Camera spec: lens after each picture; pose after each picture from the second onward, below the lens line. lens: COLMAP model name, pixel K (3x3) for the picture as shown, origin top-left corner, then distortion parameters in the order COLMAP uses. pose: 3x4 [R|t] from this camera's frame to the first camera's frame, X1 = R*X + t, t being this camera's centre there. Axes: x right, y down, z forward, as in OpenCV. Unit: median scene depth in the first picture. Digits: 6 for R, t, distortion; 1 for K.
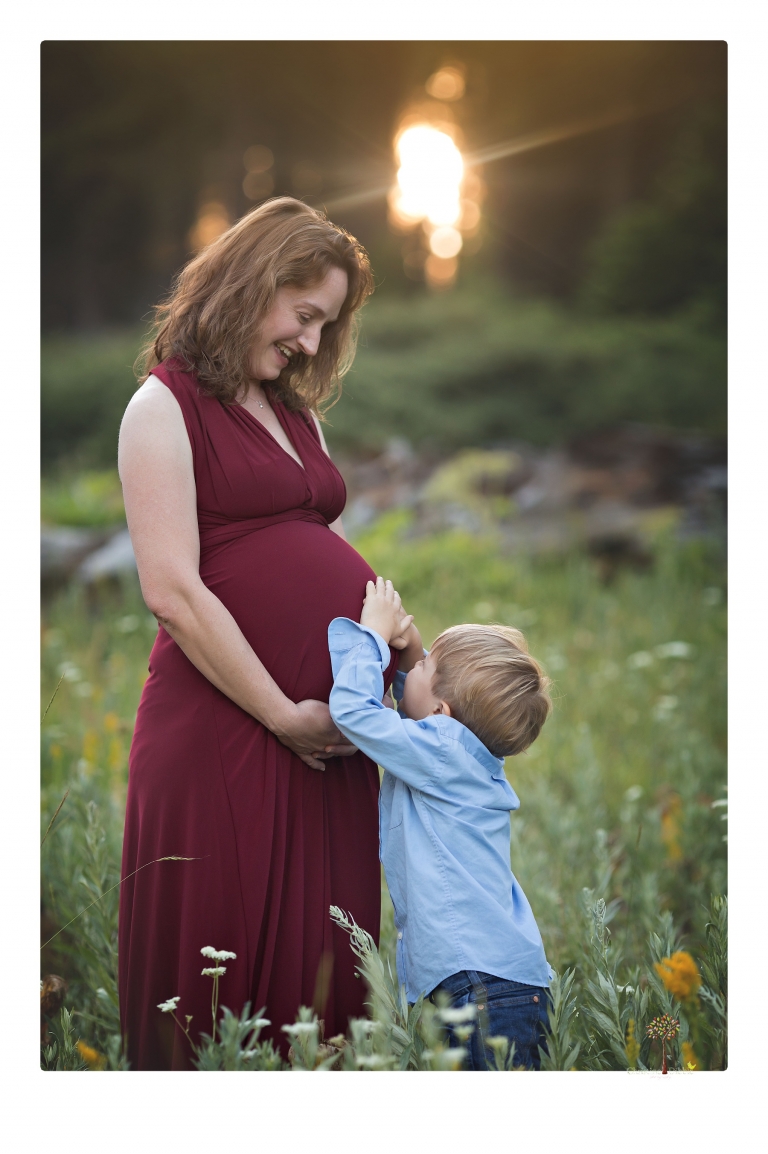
lens RADIAL K [[1544.4, 0, 316.5], [0, 1544.4, 476.1], [0, 0, 1]] dist [-0.049637, -0.005636]
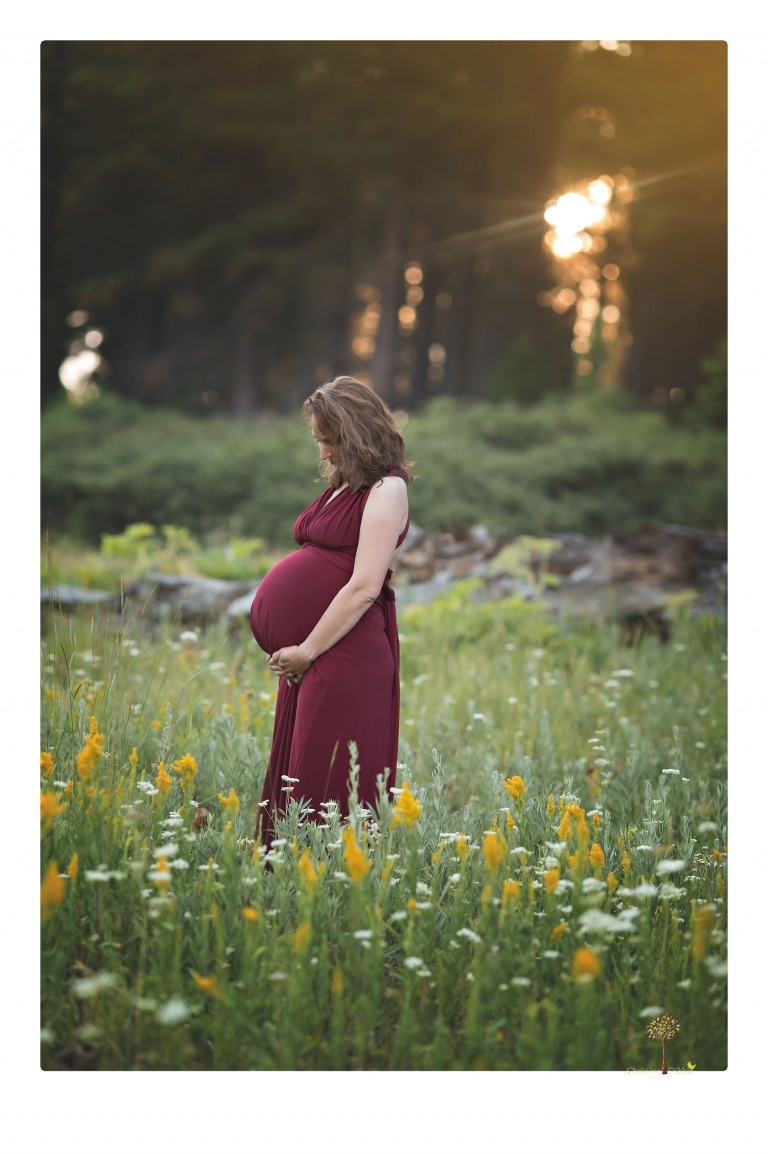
lens RADIAL K [[1541.2, 0, 386.0], [0, 1541.2, 562.2], [0, 0, 1]] dist [-0.155262, 0.342877]
pose [[0.997157, 0.057908, -0.048216, 0.051789], [-0.057807, 0.998322, 0.003484, 0.010343], [0.048337, -0.000686, 0.998831, -0.357151]]
